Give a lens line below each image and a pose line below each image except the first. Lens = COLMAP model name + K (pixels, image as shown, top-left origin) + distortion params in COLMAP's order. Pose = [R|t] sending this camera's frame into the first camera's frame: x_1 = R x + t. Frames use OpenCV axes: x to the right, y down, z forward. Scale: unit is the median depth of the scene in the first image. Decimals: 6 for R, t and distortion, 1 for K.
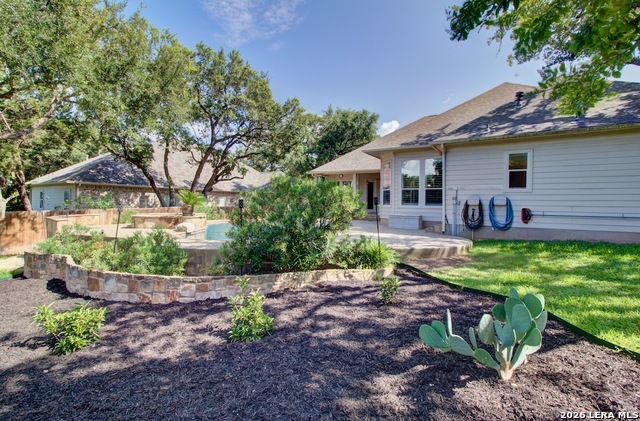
lens RADIAL K [[290.5, 0, 317.0], [0, 290.5, 204.7], [0, 0, 1]] dist [0.000152, 0.000209]
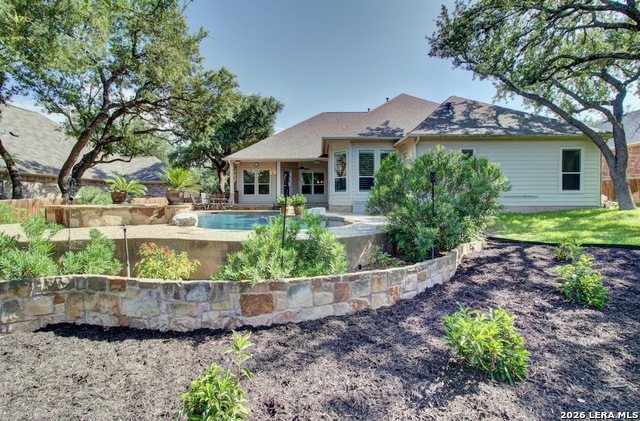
lens RADIAL K [[290.5, 0, 317.0], [0, 290.5, 204.7], [0, 0, 1]] dist [0.000152, 0.000209]
pose [[0.849452, -0.024900, 0.527079, -0.296754], [0.015667, 0.999636, 0.021974, 0.016405], [-0.527434, -0.010408, 0.849532, 0.127400]]
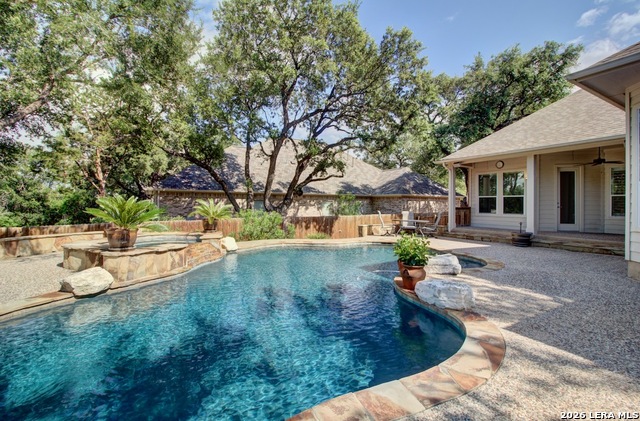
lens RADIAL K [[290.5, 0, 317.0], [0, 290.5, 204.7], [0, 0, 1]] dist [0.000152, 0.000209]
pose [[0.885670, -0.002982, -0.464306, 0.037006], [-0.001278, 0.999960, -0.008860, -0.016398], [0.464314, 0.008440, 0.885630, 0.407365]]
